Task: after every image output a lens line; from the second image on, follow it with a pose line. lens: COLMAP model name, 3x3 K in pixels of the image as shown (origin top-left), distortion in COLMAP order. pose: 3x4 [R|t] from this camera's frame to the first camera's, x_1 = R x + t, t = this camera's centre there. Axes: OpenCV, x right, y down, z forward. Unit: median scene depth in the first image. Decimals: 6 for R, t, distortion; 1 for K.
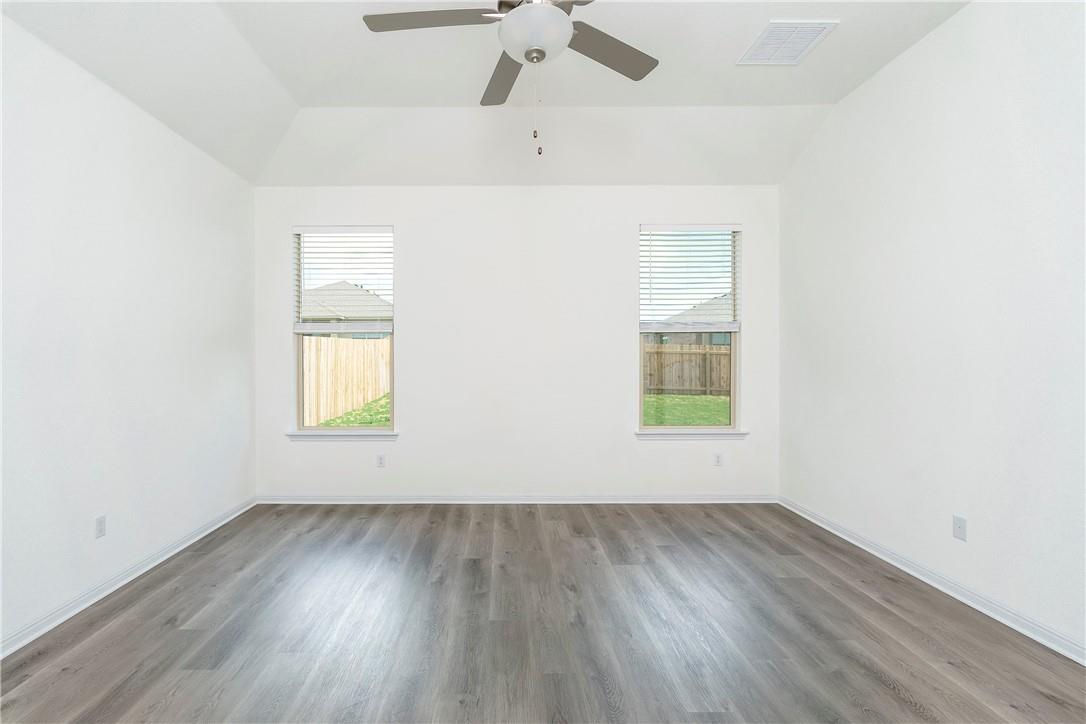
lens RADIAL K [[474.8, 0, 539.1], [0, 474.8, 357.4], [0, 0, 1]] dist [-0.004617, -0.001093]
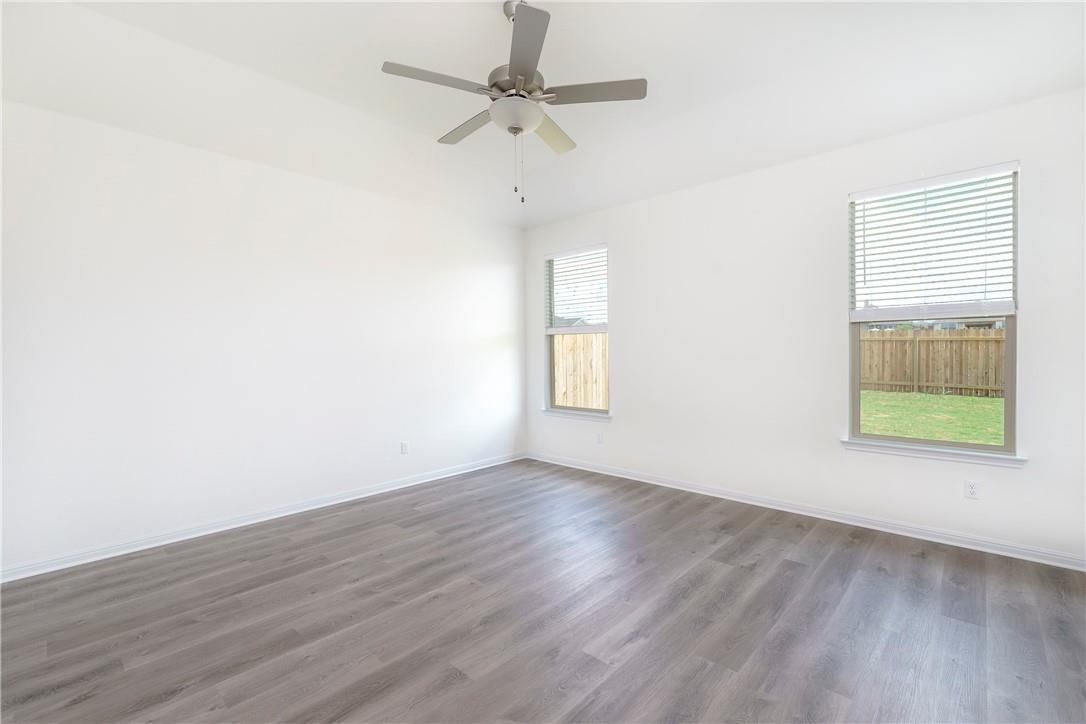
lens RADIAL K [[474.8, 0, 554.9], [0, 474.8, 357.3], [0, 0, 1]] dist [-0.004617, -0.001093]
pose [[0.734810, 0.000692, -0.678273, 0.466011], [0.008632, 0.999909, 0.010371, -0.002479], [0.678218, -0.013476, 0.734737, 0.034973]]
